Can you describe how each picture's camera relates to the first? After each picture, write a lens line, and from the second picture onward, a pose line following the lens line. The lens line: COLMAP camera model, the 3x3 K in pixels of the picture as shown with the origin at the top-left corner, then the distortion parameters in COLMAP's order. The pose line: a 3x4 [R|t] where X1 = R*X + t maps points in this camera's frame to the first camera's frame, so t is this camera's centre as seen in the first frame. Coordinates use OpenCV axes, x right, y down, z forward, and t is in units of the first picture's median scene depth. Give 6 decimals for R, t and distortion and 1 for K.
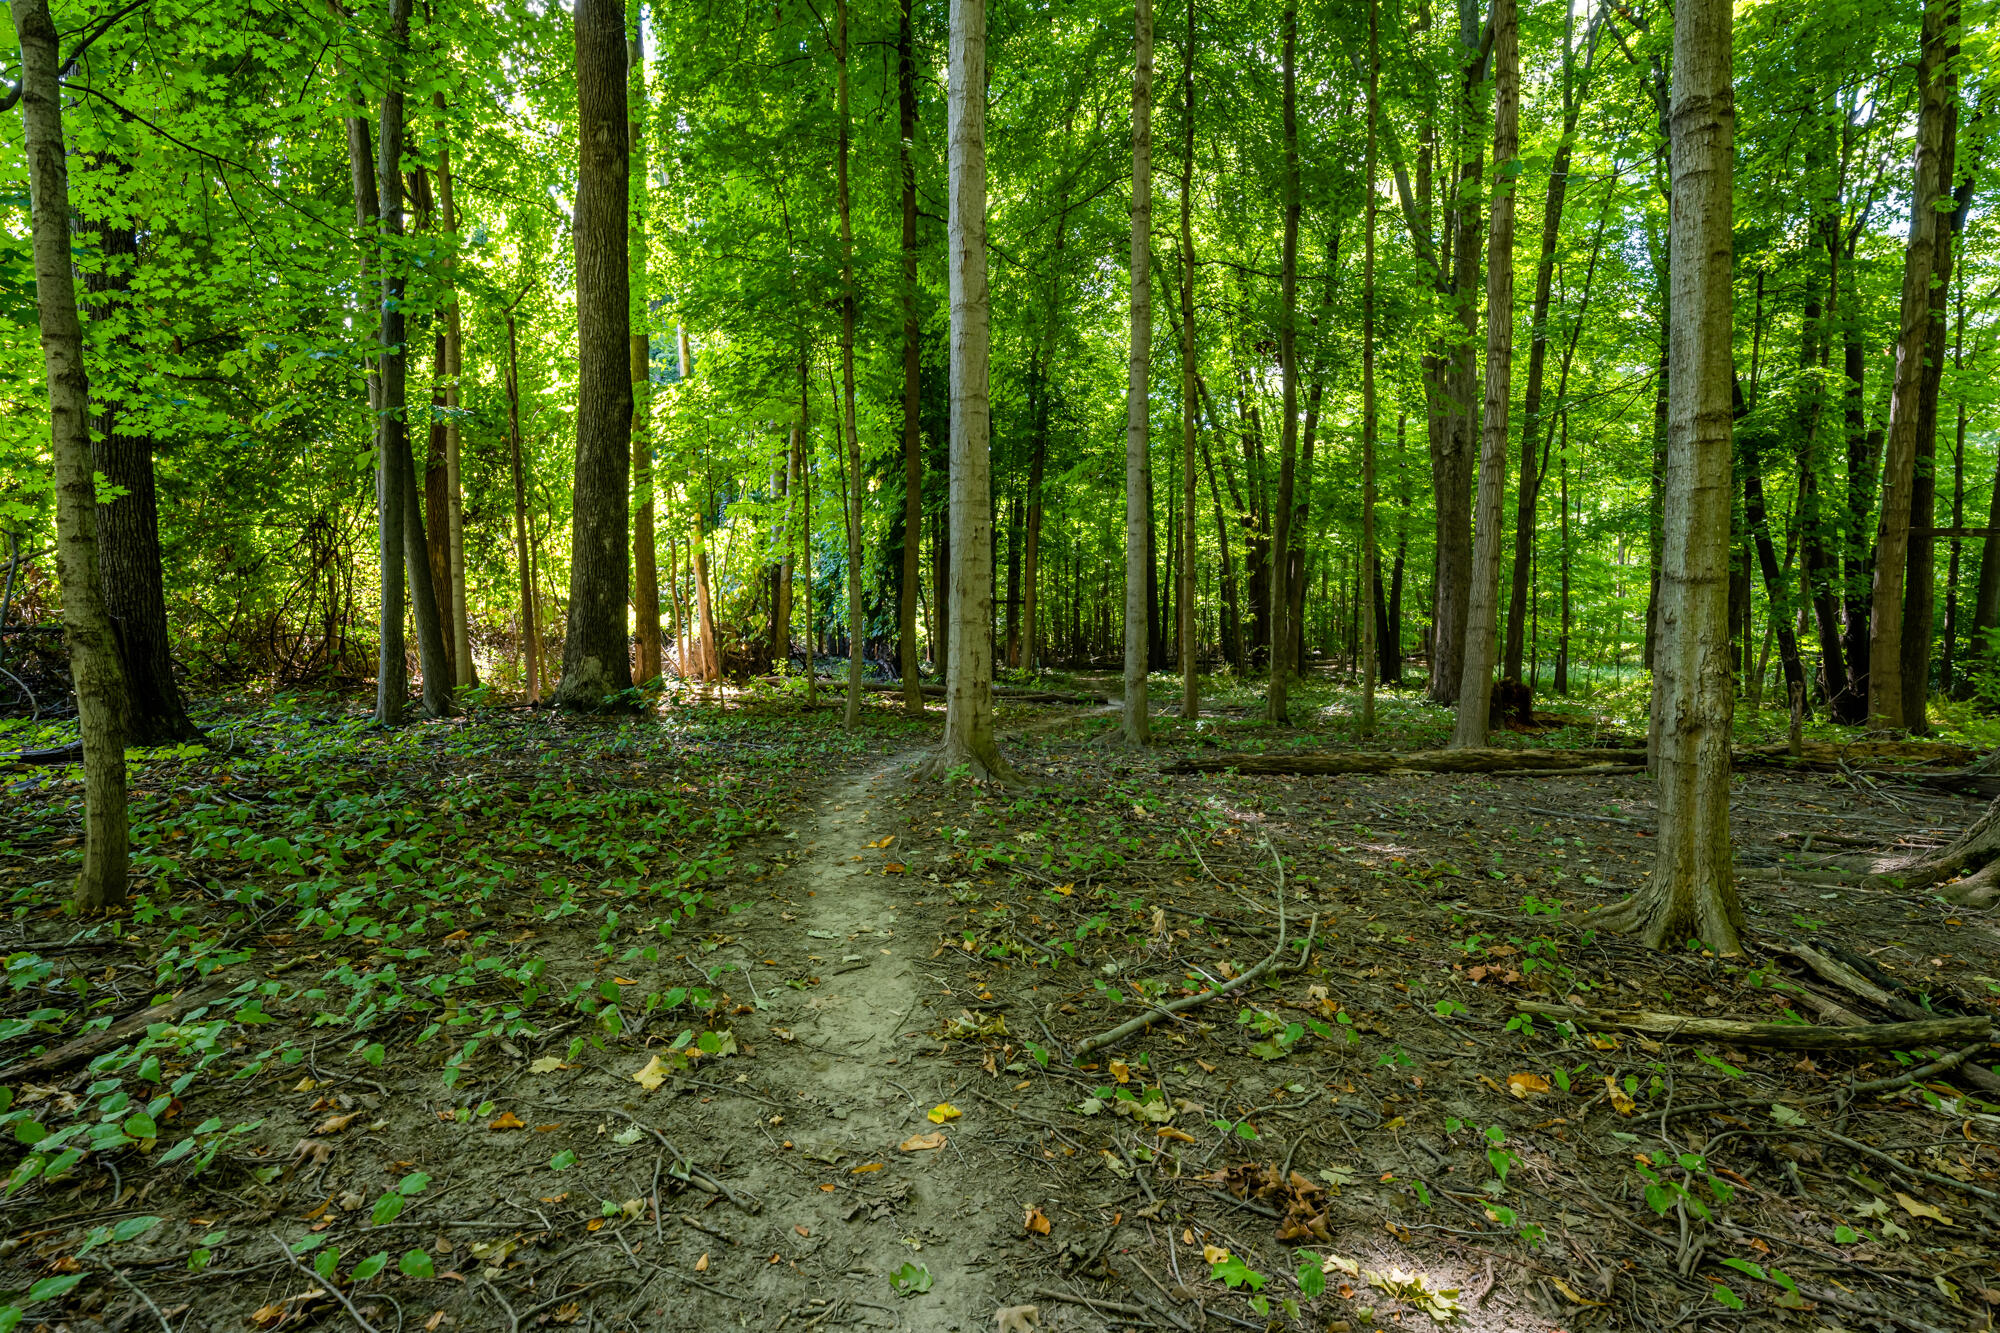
lens RADIAL K [[1030.8, 0, 999.3], [0, 1030.8, 666.8], [0, 0, 1]] dist [0.002674, 0.000181]
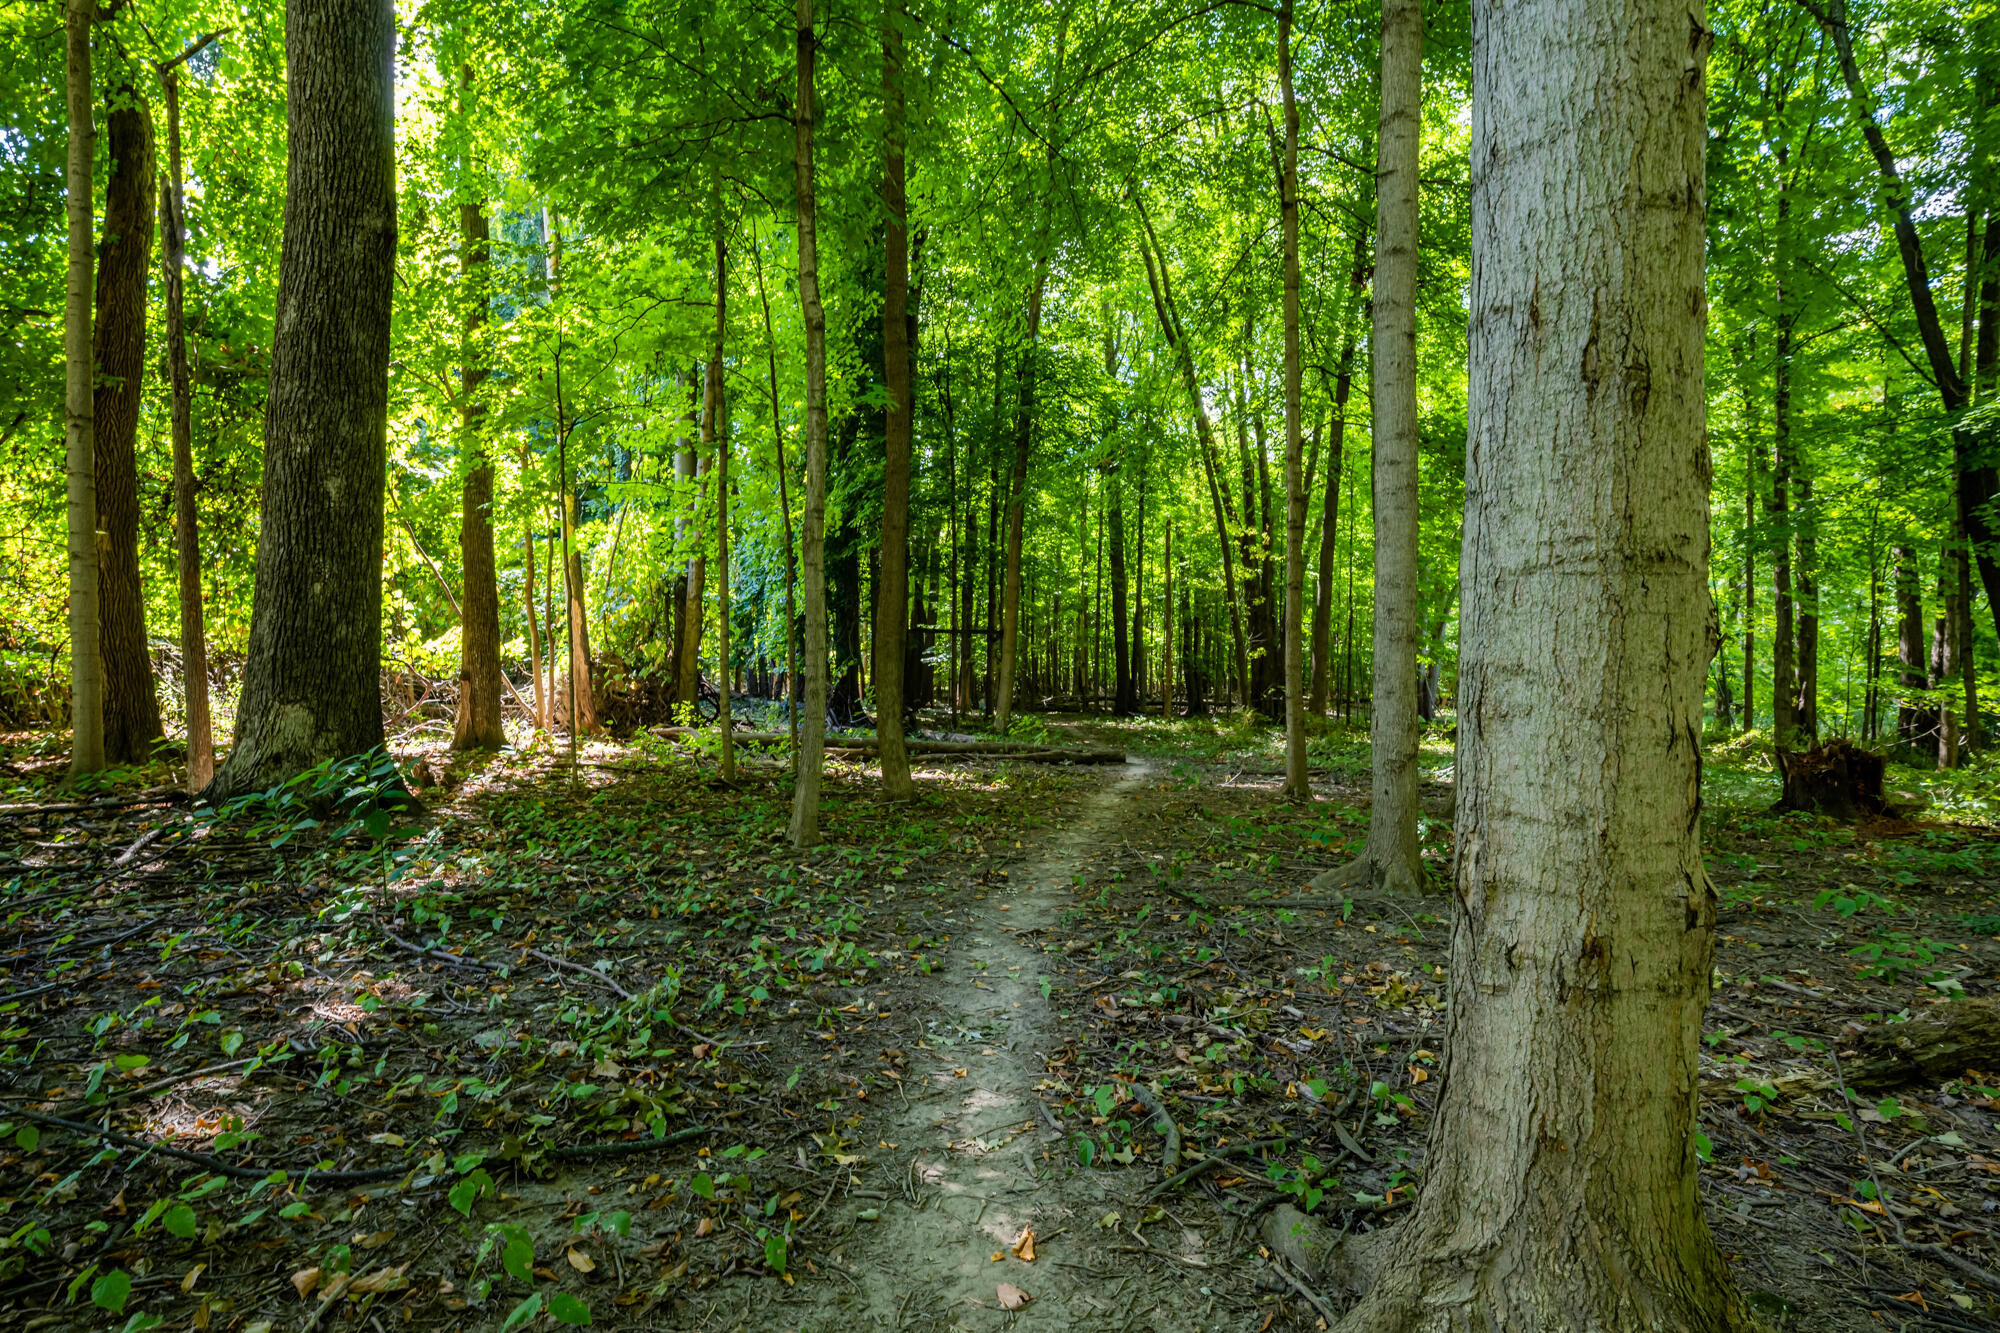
lens RADIAL K [[1030.8, 0, 1002.2], [0, 1030.8, 667.7], [0, 0, 1]] dist [0.002674, 0.000181]
pose [[0.996700, 0.004977, 0.081018, -0.044931], [-0.001993, 0.999318, -0.036874, -0.005206], [-0.081146, 0.036591, 0.996030, 0.241796]]
